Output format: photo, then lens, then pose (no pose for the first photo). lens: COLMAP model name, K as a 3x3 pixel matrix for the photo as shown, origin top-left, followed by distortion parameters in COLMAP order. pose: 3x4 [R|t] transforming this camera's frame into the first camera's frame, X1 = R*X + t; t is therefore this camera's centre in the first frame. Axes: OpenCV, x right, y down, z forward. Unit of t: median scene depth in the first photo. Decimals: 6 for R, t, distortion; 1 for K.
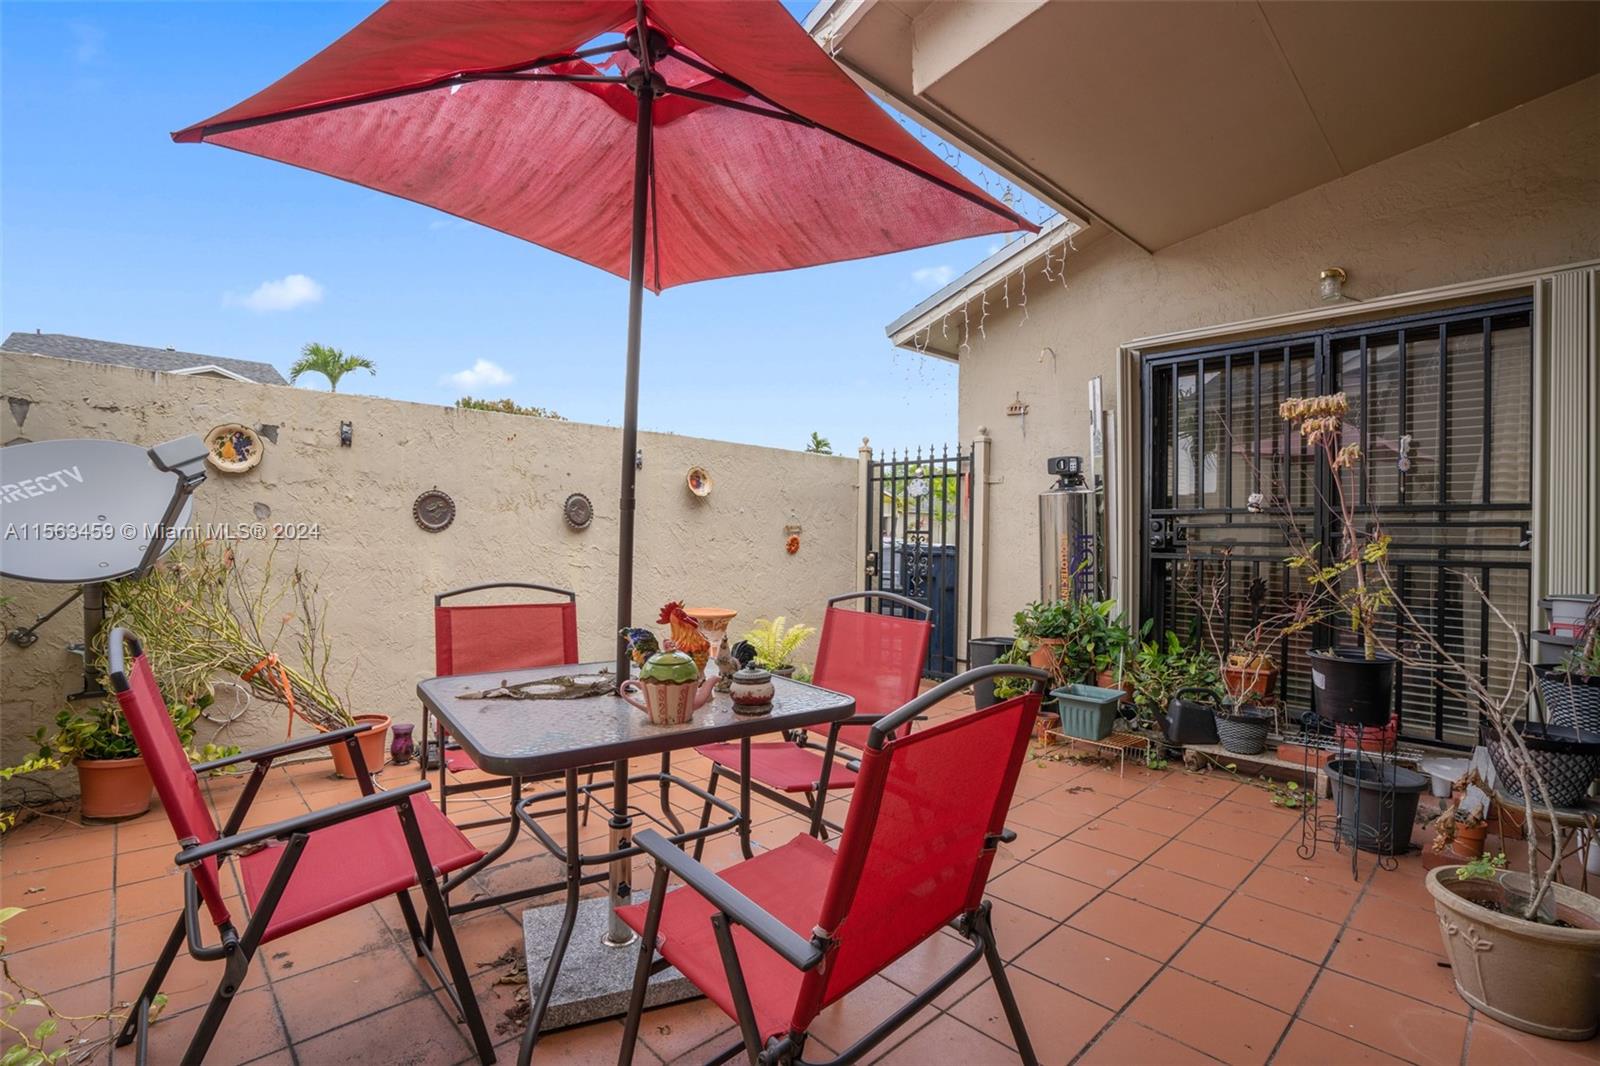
lens RADIAL K [[737.6, 0, 797.1], [0, 737.6, 535.7], [0, 0, 1]] dist [0.003736, -0.000172]
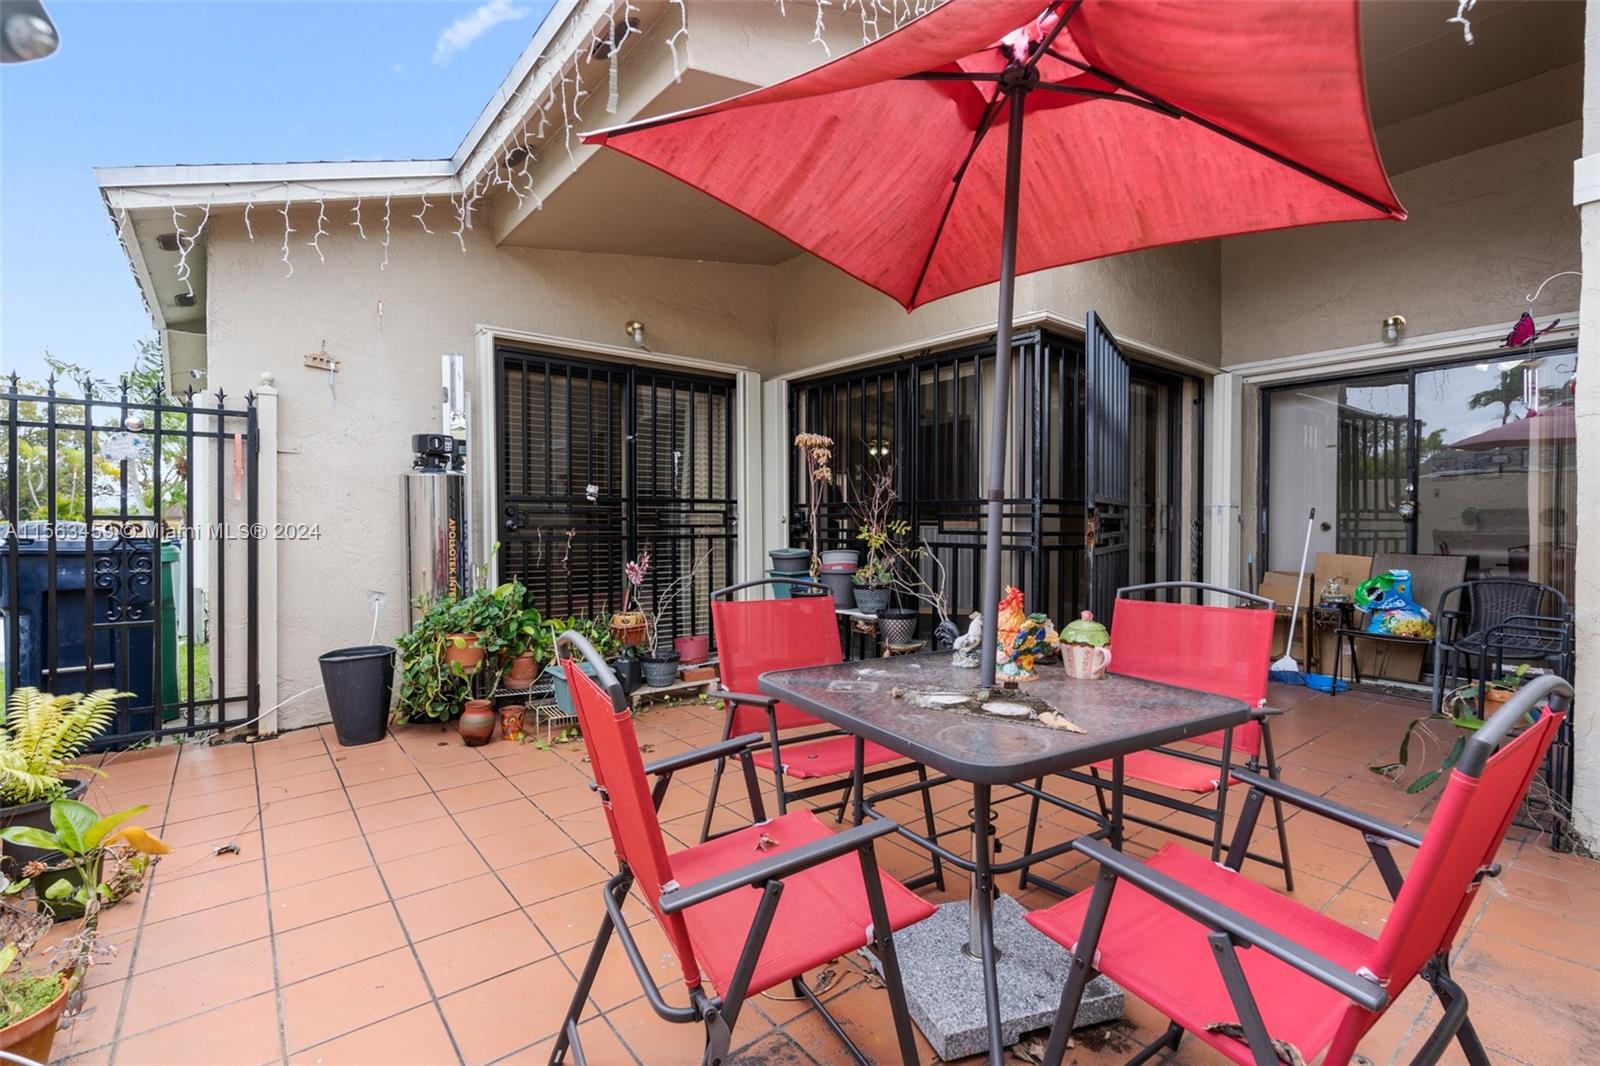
lens RADIAL K [[737.6, 0, 799.3], [0, 737.6, 531.0], [0, 0, 1]] dist [0.003736, -0.000172]
pose [[0.118269, -0.024307, 0.992684, -0.514701], [0.005154, 0.999702, 0.023865, -0.008079], [-0.992968, 0.002294, 0.118359, 0.473080]]
